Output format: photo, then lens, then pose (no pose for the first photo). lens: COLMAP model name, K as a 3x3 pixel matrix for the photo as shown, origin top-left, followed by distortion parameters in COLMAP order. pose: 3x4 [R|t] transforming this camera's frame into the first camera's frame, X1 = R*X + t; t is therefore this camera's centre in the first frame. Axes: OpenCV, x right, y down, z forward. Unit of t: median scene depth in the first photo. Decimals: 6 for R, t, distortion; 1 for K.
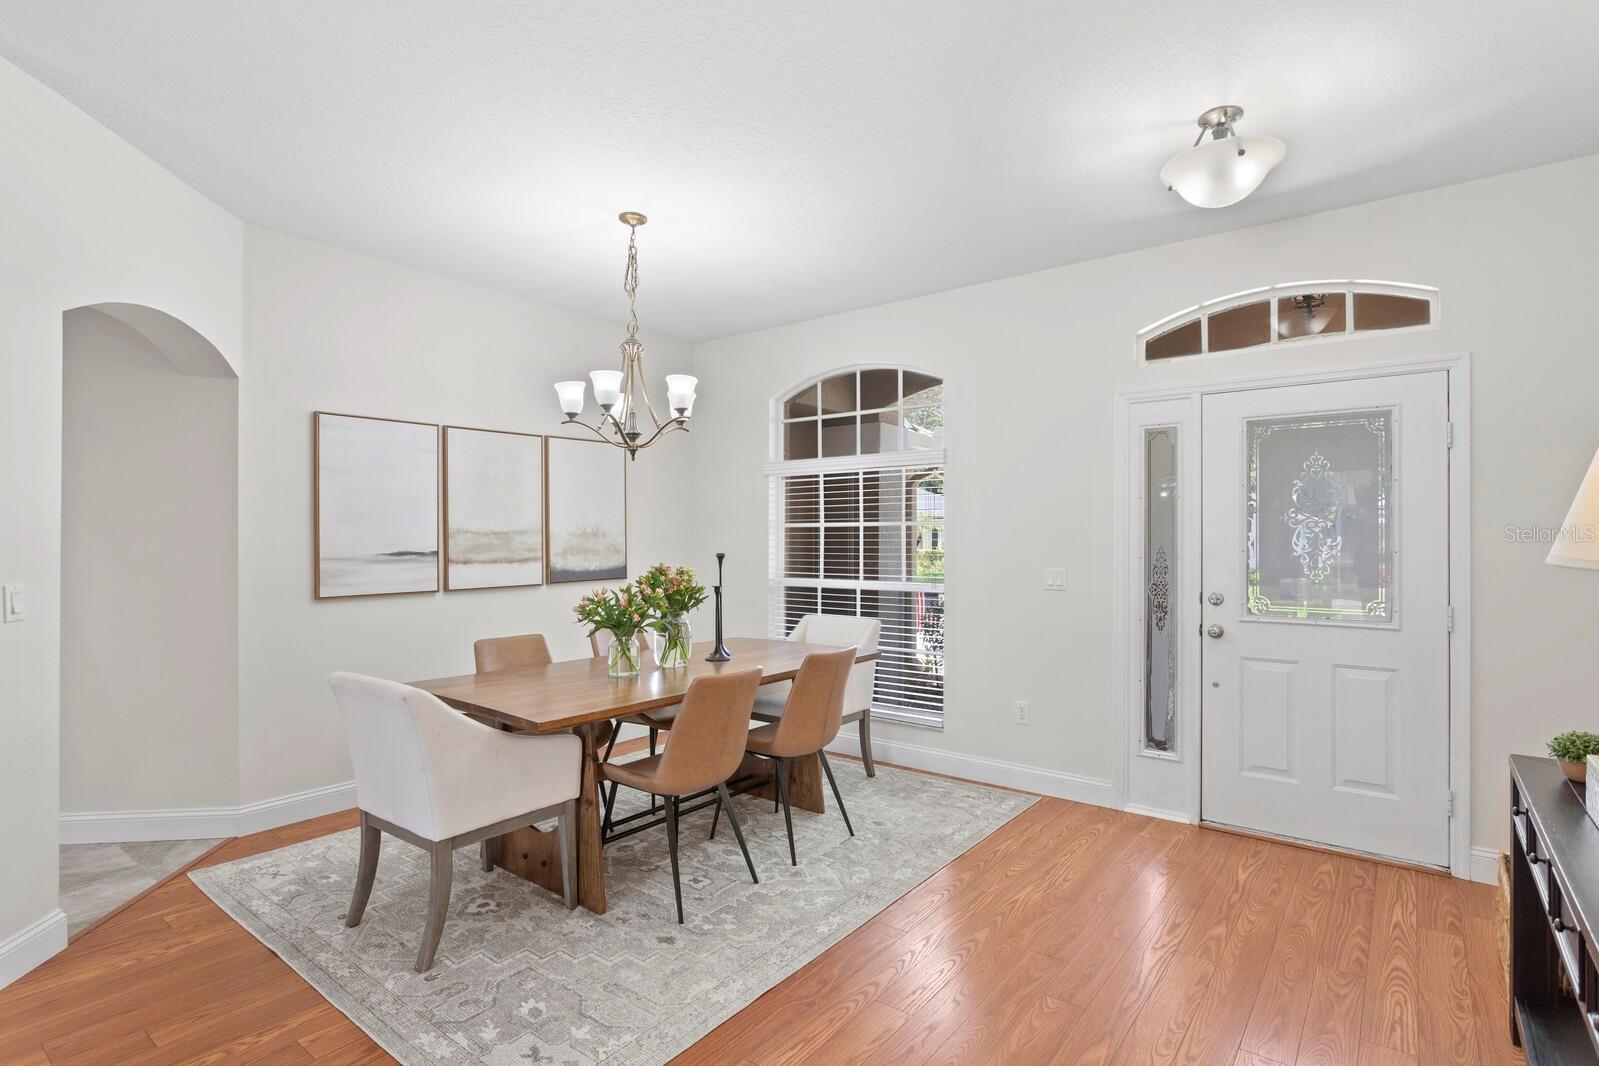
lens RADIAL K [[809.4, 0, 788.1], [0, 809.4, 533.1], [0, 0, 1]] dist [-0.011430, 0.004631]
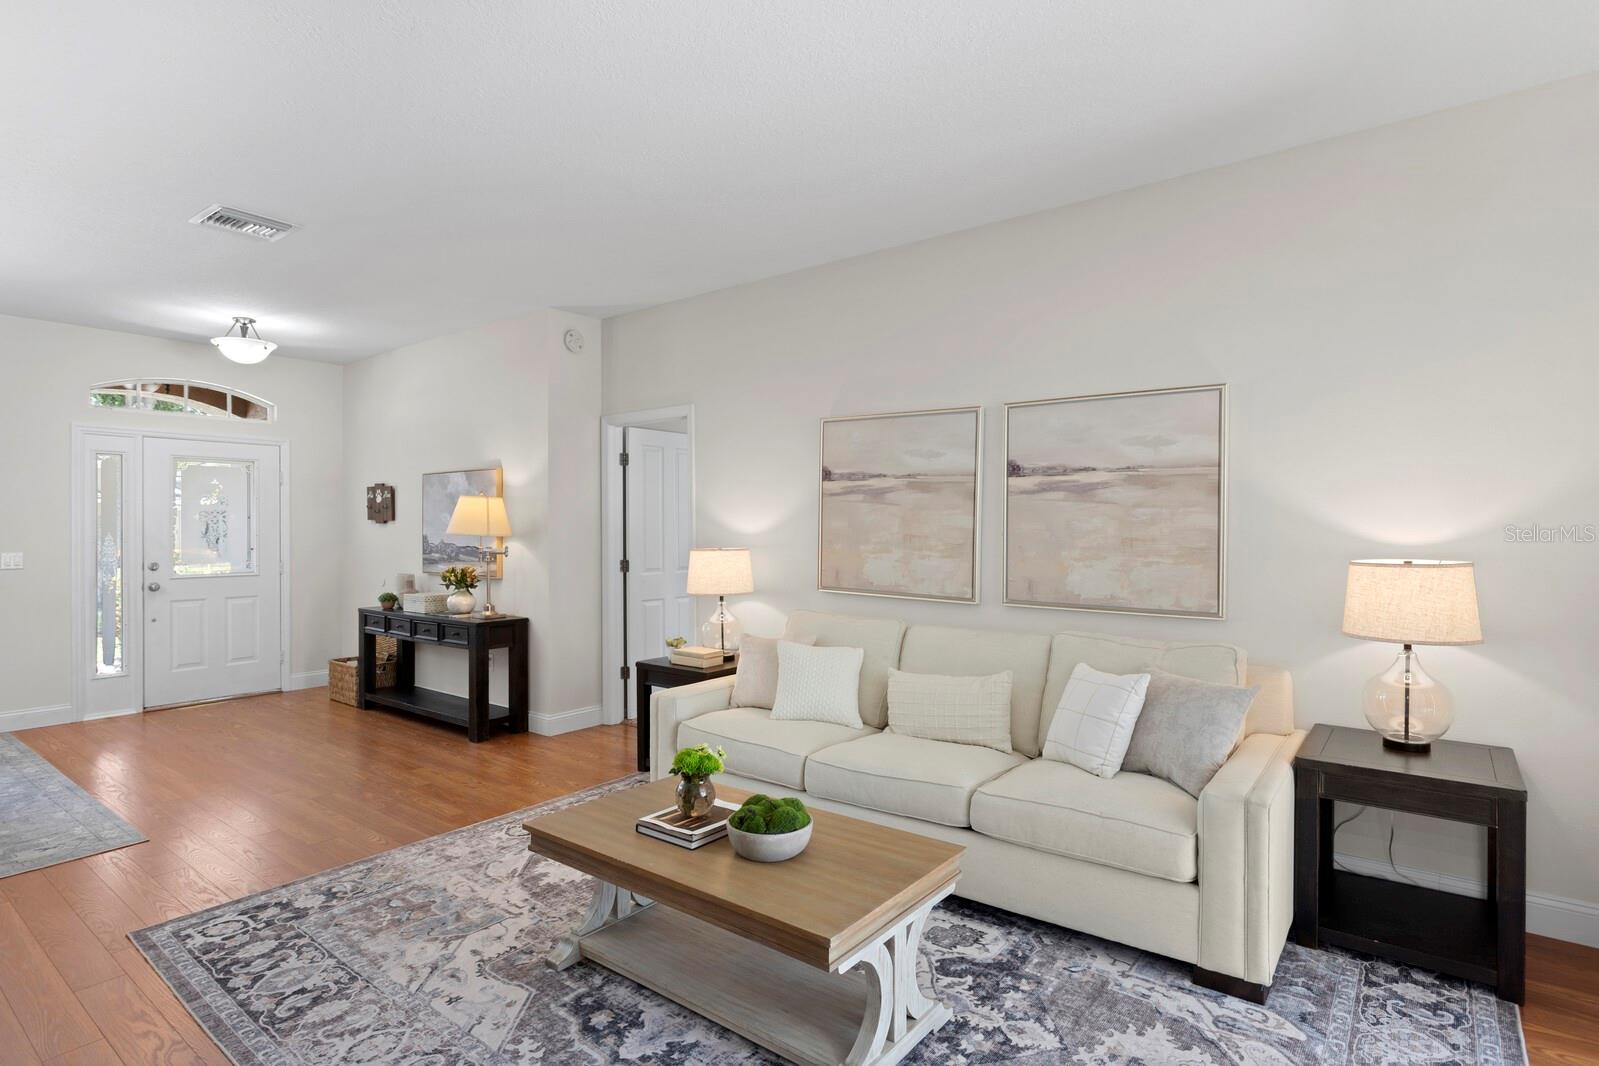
lens RADIAL K [[809.4, 0, 823.4], [0, 809.4, 534.2], [0, 0, 1]] dist [-0.011430, 0.004631]
pose [[-0.027591, -0.008310, 0.999585, -1.089715], [0.000750, 0.999965, 0.008333, 0.006340], [-0.999619, 0.000979, -0.027583, -0.277901]]
